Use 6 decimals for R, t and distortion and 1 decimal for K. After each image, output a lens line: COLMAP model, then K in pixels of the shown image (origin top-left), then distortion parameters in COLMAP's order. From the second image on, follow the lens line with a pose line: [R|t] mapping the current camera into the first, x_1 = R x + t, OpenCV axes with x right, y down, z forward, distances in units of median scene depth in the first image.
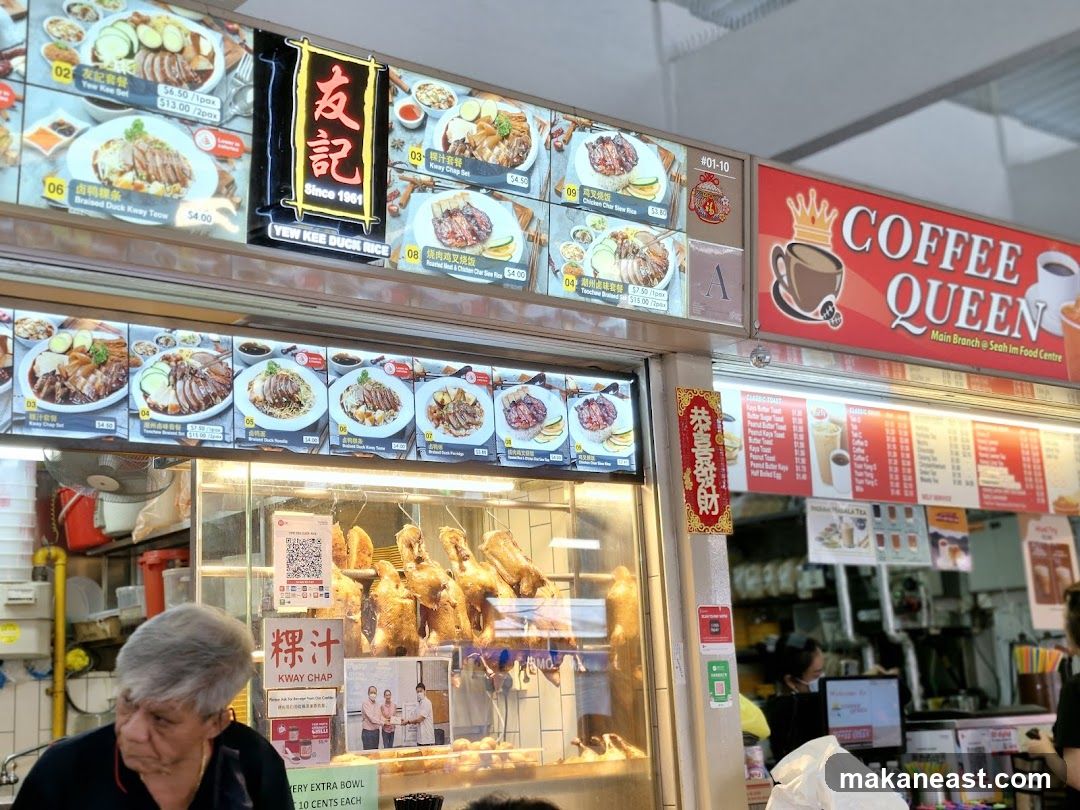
lens RADIAL K [[1524.1, 0, 540.0], [0, 1524.1, 405.0], [0, 0, 1]] dist [0.227711, -0.637759]
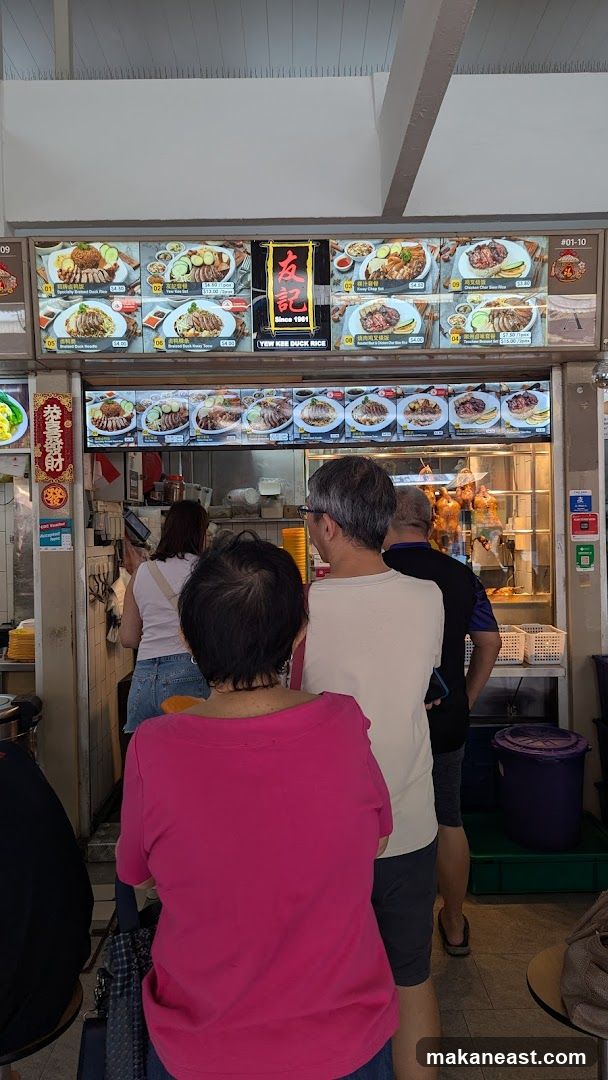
lens RADIAL K [[779.0, 0, 304.0], [0, 779.0, 540.0], [0, 0, 1]] dist [0.034052, -0.000259]
pose [[0.787410, 0.043222, -0.614912, 0.457009], [0.102172, 0.974590, 0.199338, -0.052153], [0.607903, -0.219787, 0.762986, 0.154408]]
